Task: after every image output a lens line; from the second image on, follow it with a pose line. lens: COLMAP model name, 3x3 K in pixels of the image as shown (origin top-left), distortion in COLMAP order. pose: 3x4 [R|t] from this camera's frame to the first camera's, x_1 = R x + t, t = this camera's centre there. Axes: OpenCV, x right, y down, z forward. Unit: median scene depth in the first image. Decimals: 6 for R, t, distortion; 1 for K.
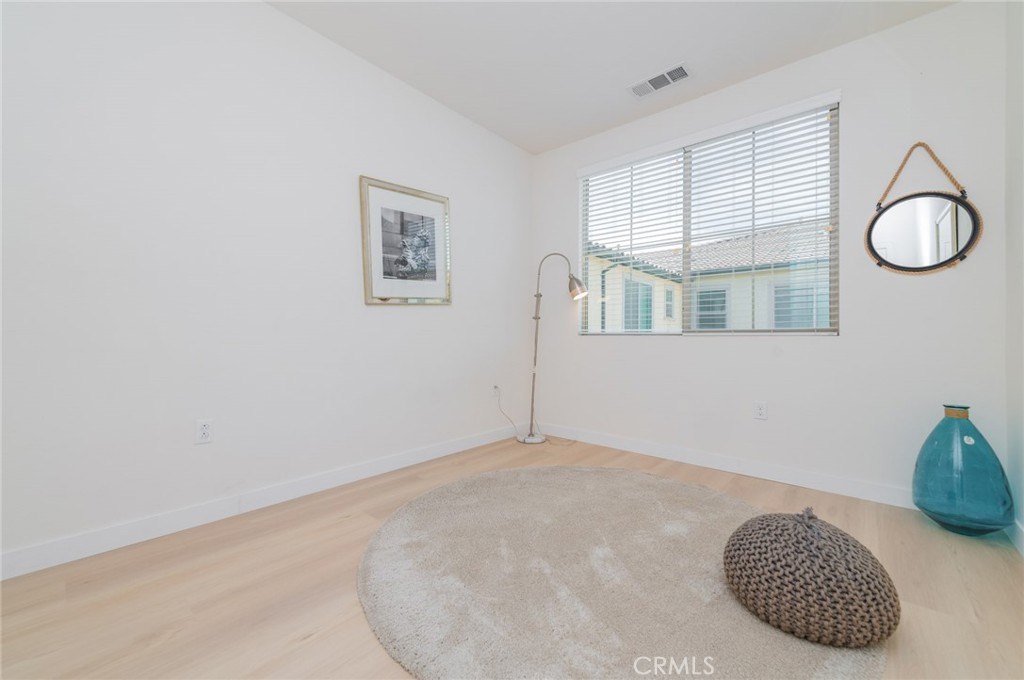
lens RADIAL K [[401.5, 0, 508.4], [0, 401.5, 333.6], [0, 0, 1]] dist [0.011987, -0.003720]
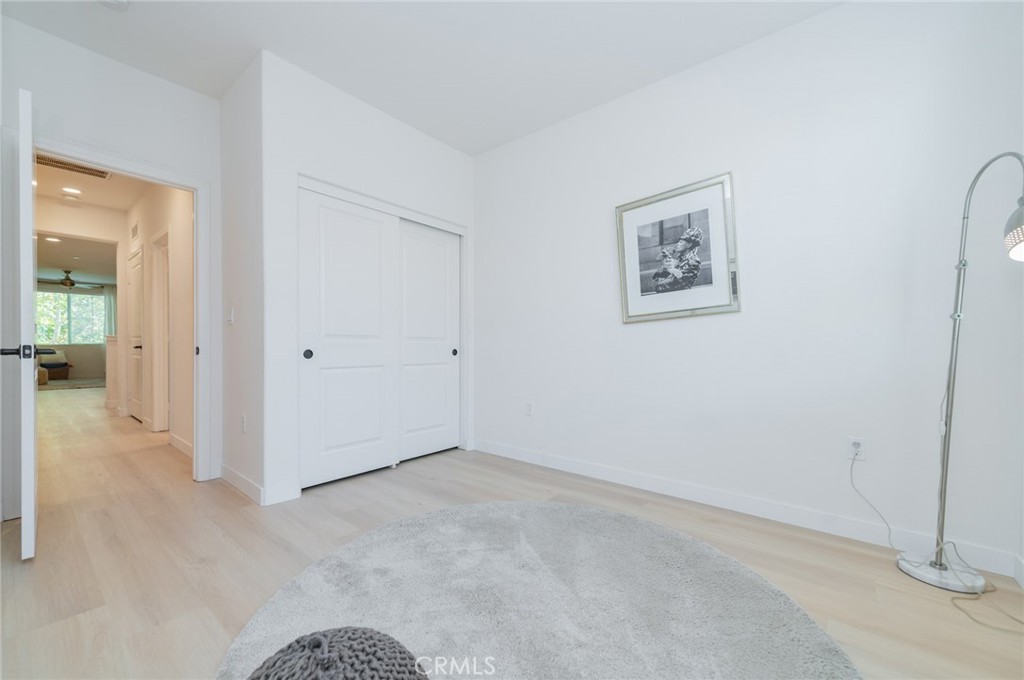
lens RADIAL K [[401.5, 0, 510.2], [0, 401.5, 350.6], [0, 0, 1]] dist [0.011987, -0.003720]
pose [[0.031415, 0.002450, -0.999503, 0.660679], [0.001560, 0.999996, 0.002500, -0.003366], [0.999505, -0.001638, 0.031411, 0.615869]]
